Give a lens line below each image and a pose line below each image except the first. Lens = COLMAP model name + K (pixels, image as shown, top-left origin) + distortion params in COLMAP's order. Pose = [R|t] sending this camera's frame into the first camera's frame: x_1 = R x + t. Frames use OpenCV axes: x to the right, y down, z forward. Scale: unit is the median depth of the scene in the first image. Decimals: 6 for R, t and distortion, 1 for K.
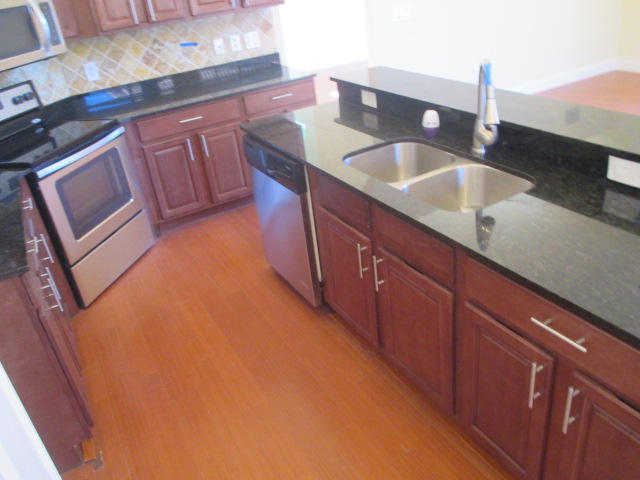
lens RADIAL K [[532.7, 0, 321.1], [0, 532.7, 239.5], [0, 0, 1]] dist [-0.035110, 0.026591]
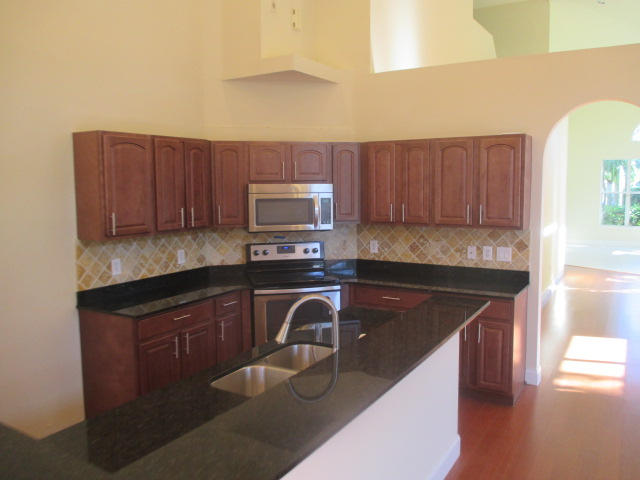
lens RADIAL K [[532.7, 0, 324.7], [0, 532.7, 234.1], [0, 0, 1]] dist [-0.035110, 0.026591]
pose [[0.488541, 0.195156, -0.850436, 0.651768], [-0.456133, 0.888003, -0.058253, -0.198426], [0.743822, 0.416371, 0.522843, 0.157383]]
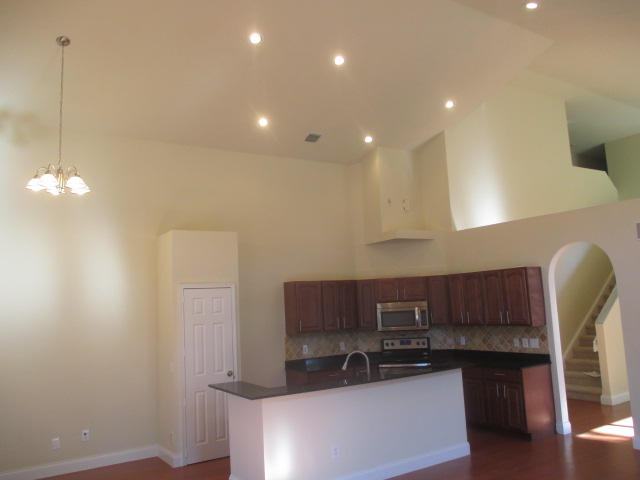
lens RADIAL K [[532.7, 0, 316.8], [0, 532.7, 240.2], [0, 0, 1]] dist [-0.035110, 0.026591]
pose [[0.054884, -0.006064, -0.998474, 1.598994], [-0.435477, 0.899720, -0.029402, -0.348256], [0.898525, 0.436426, 0.046740, 0.189648]]
